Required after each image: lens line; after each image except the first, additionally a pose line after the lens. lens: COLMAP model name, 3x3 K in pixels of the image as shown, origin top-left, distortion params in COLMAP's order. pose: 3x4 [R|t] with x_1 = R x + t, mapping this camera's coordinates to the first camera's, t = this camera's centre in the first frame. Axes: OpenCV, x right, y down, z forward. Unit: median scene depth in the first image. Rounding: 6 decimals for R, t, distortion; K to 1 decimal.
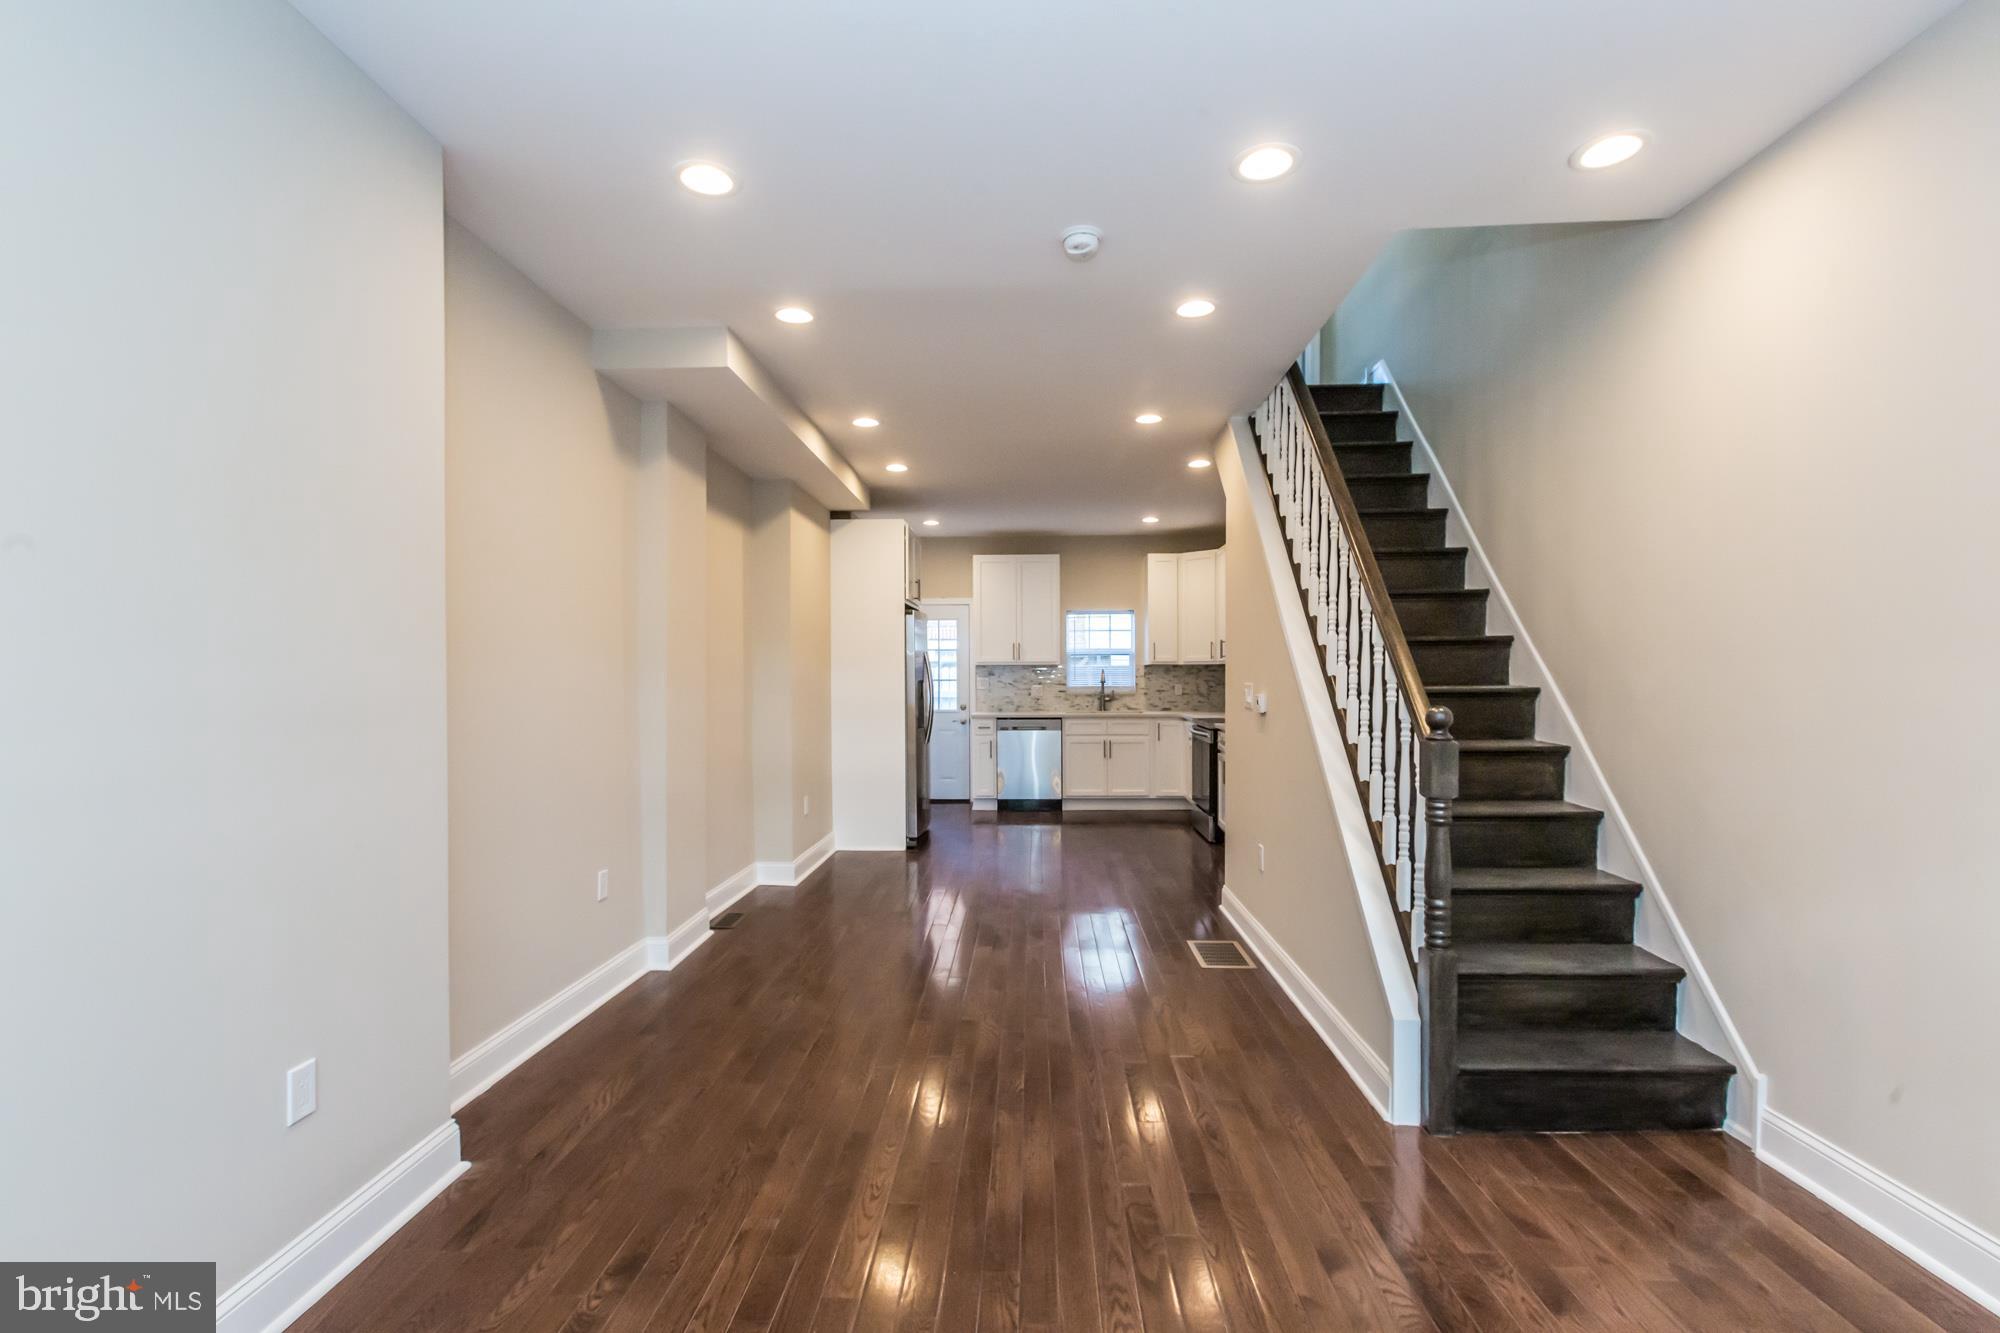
lens RADIAL K [[908.2, 0, 997.2], [0, 908.2, 687.0], [0, 0, 1]] dist [-0.001077, -0.000329]
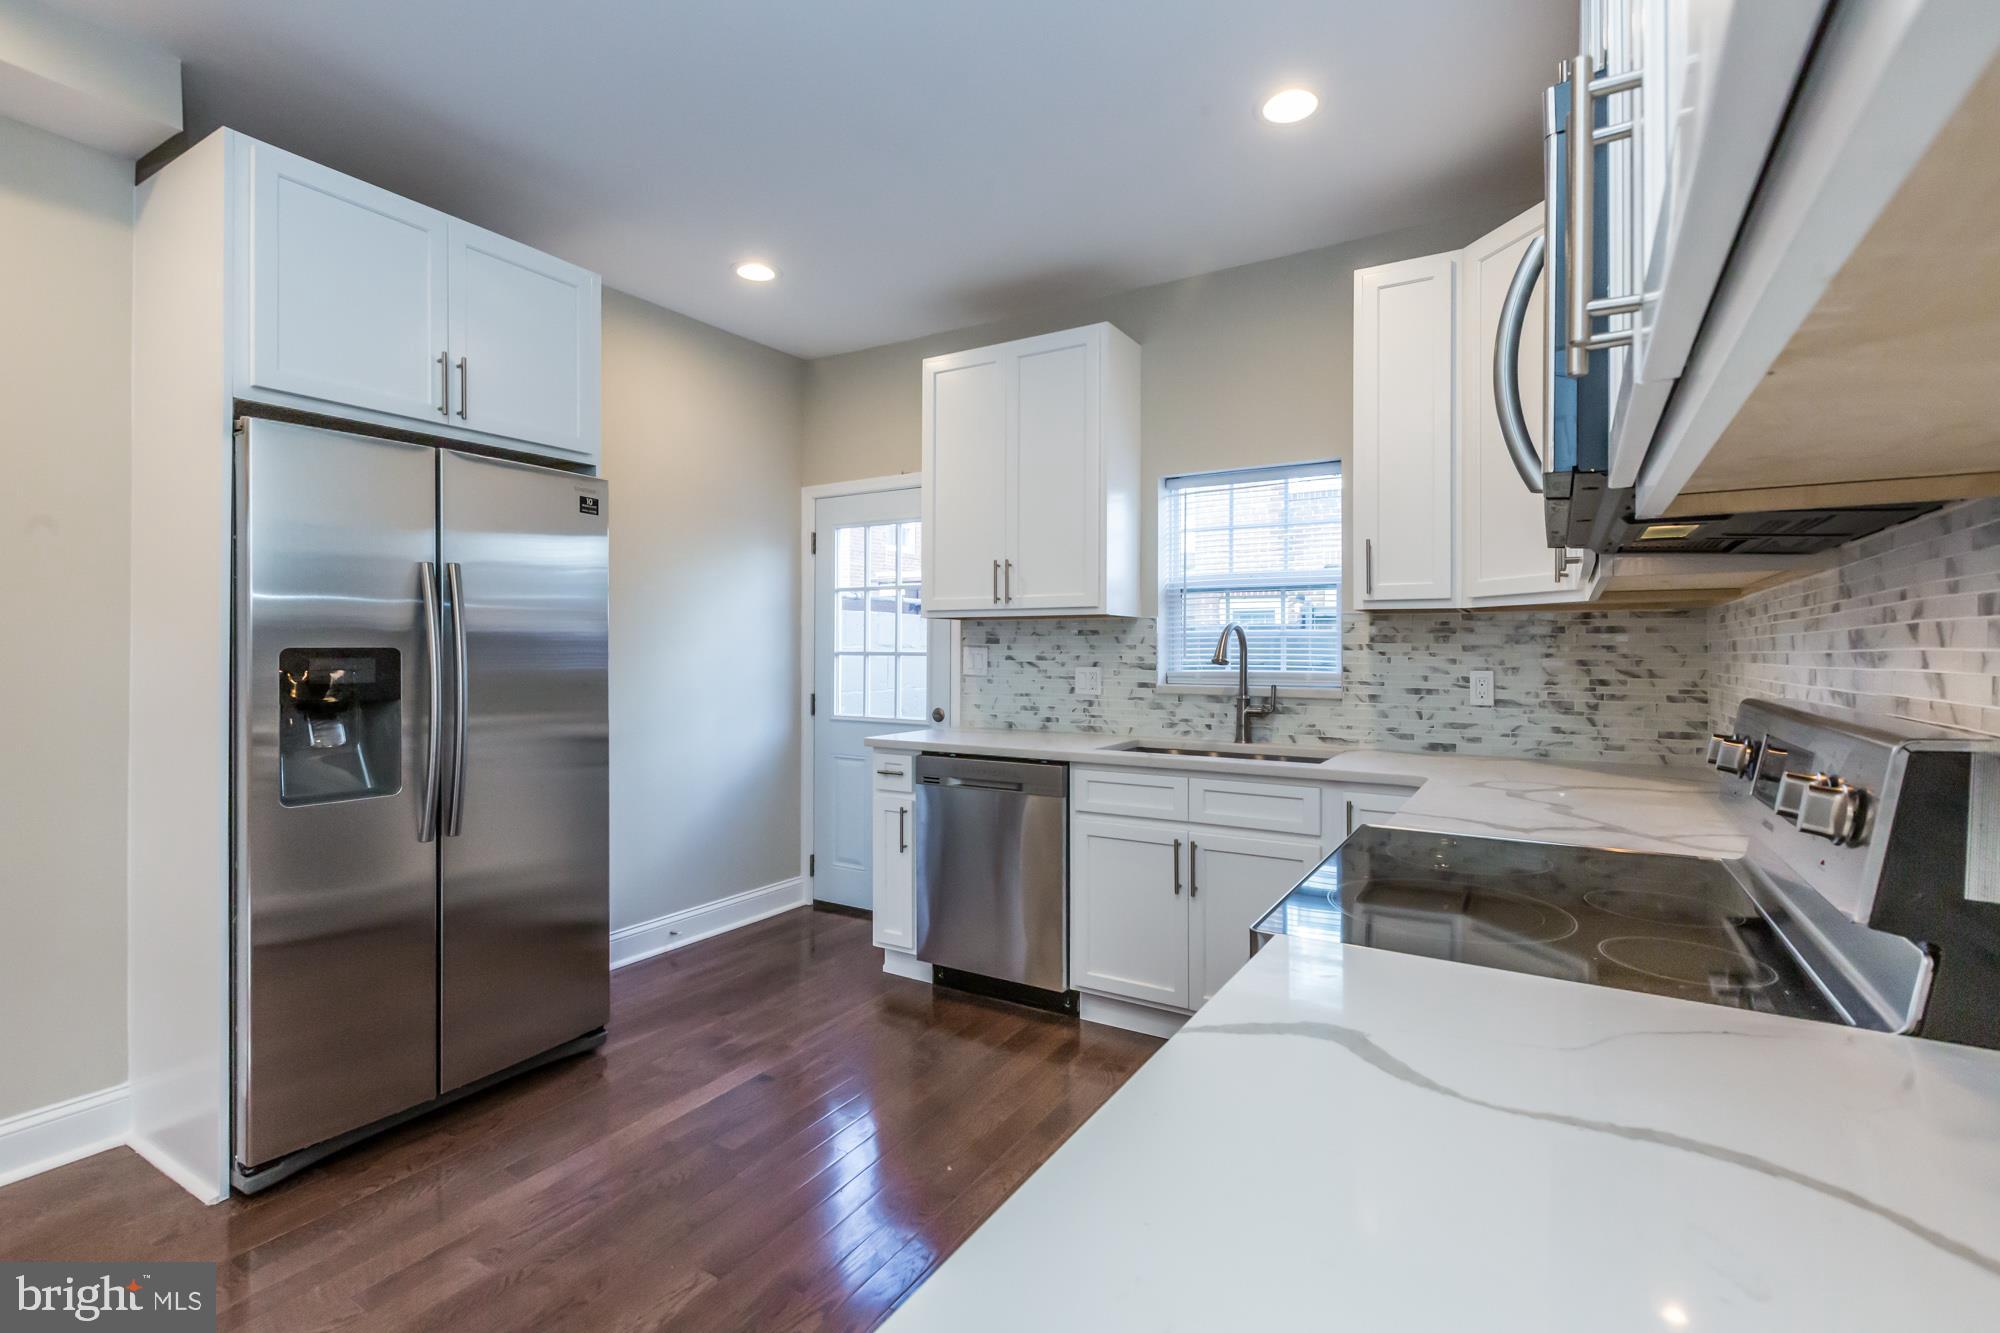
lens RADIAL K [[901.4, 0, 1008.5], [0, 901.4, 647.1], [0, 0, 1]] dist [0.002012, -0.000491]
pose [[0.876716, 0.004495, -0.480987, 0.219149], [-0.013769, 0.999781, -0.015754, -0.004831], [0.480811, 0.020435, 0.876586, 0.676545]]
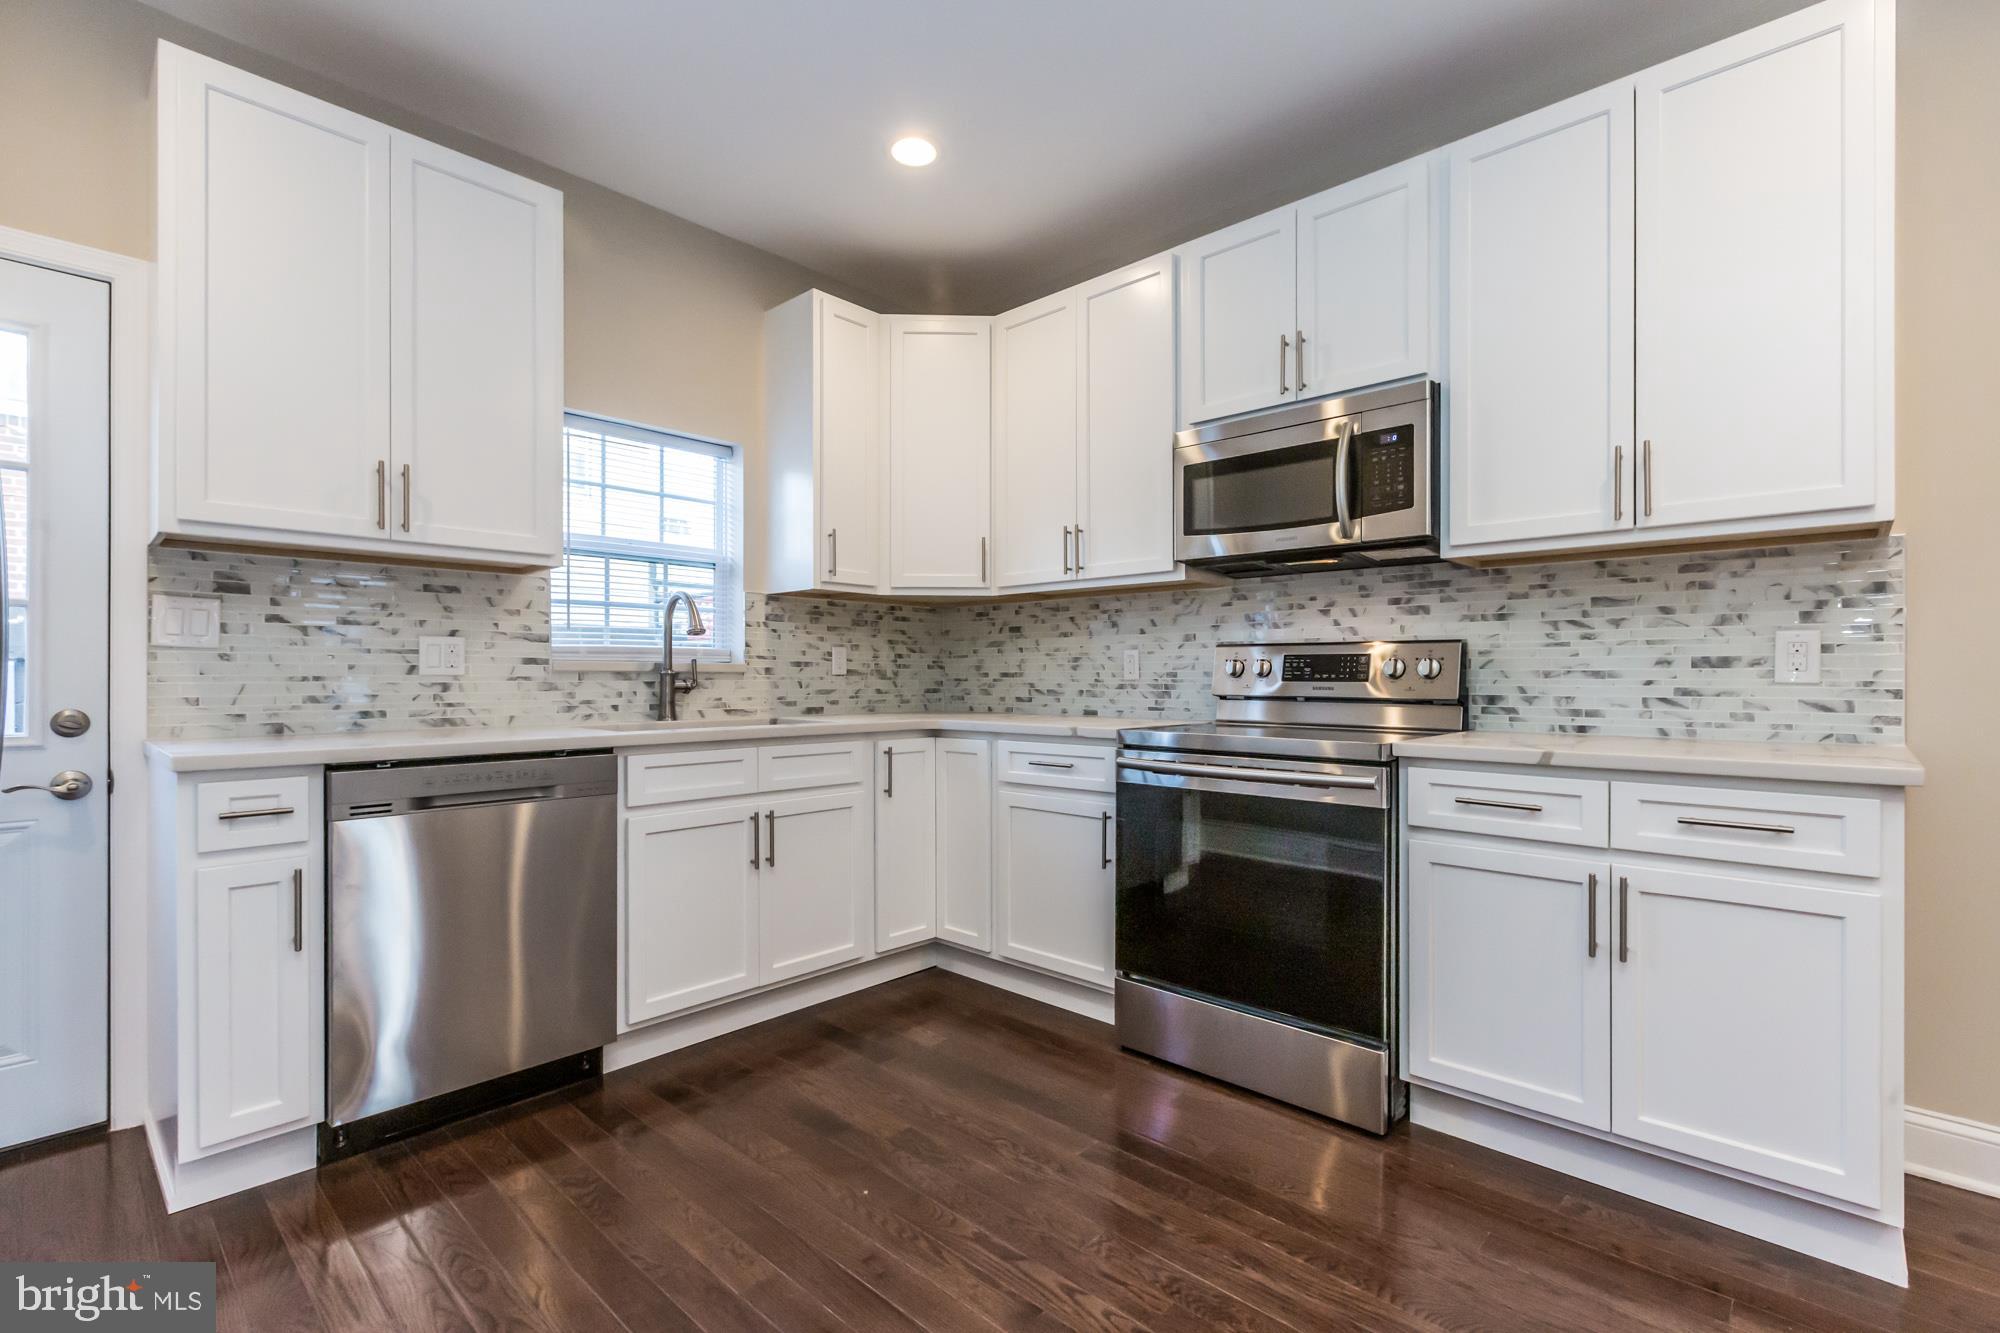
lens RADIAL K [[898.6, 0, 1007.1], [0, 898.6, 674.2], [0, 0, 1]] dist [0.001042, -0.000044]
pose [[0.644832, 0.006321, 0.764298, -0.062460], [0.008668, 0.999841, -0.015582, 0.016528], [-0.764275, 0.016673, 0.644675, 0.725923]]
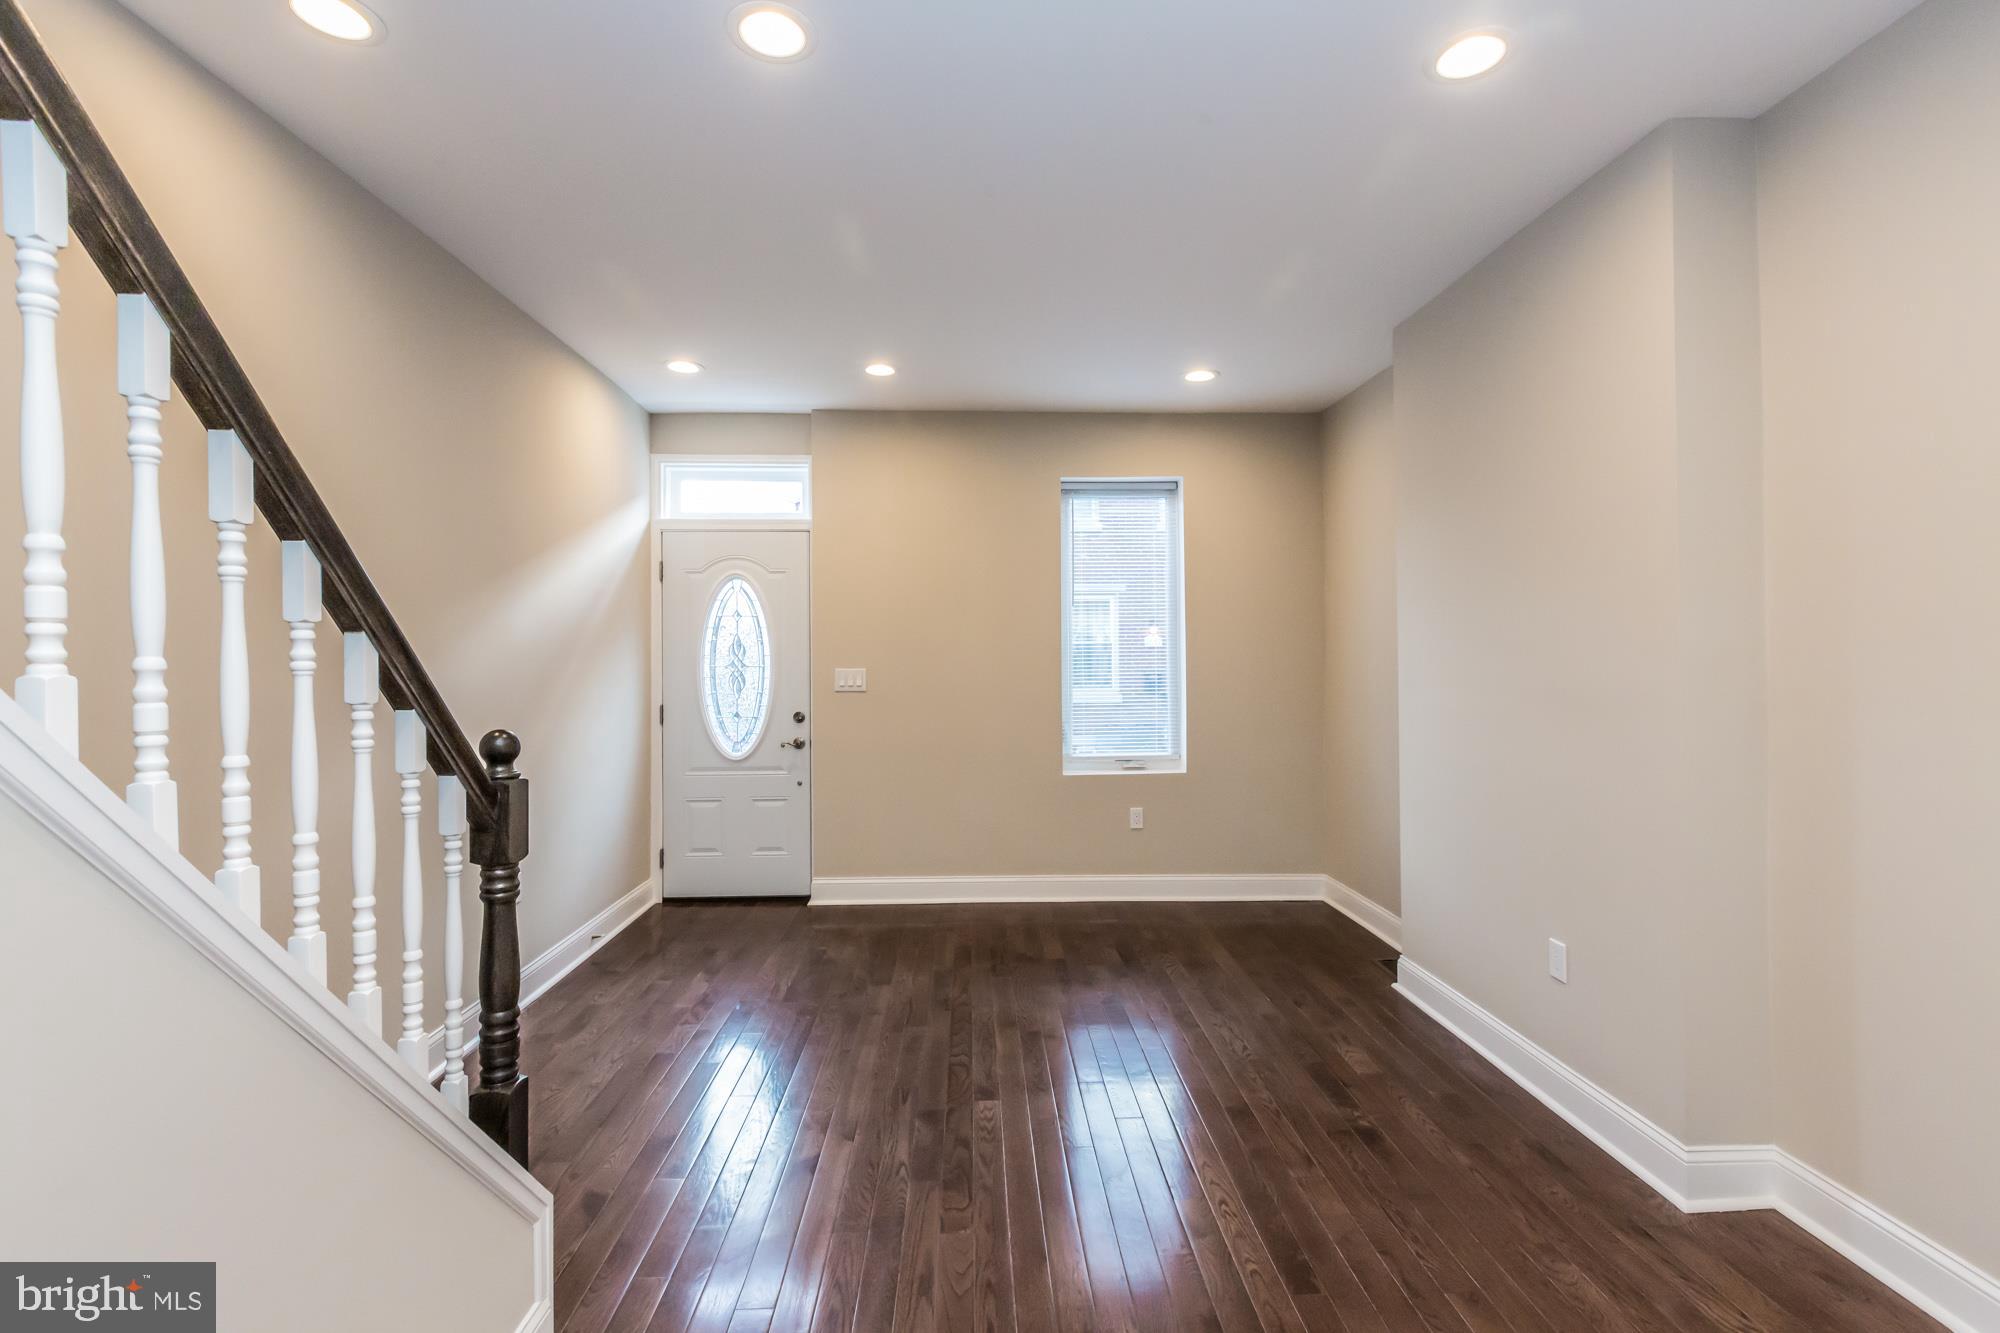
lens RADIAL K [[874.1, 0, 1001.1], [0, 874.1, 674.3], [0, 0, 1]] dist [-0.014364, -0.000100]
pose [[-0.997136, 0.009740, -0.075000, 0.046876], [0.007401, 0.999480, 0.031393, -0.012313], [0.075267, 0.030748, -0.996689, 0.521766]]
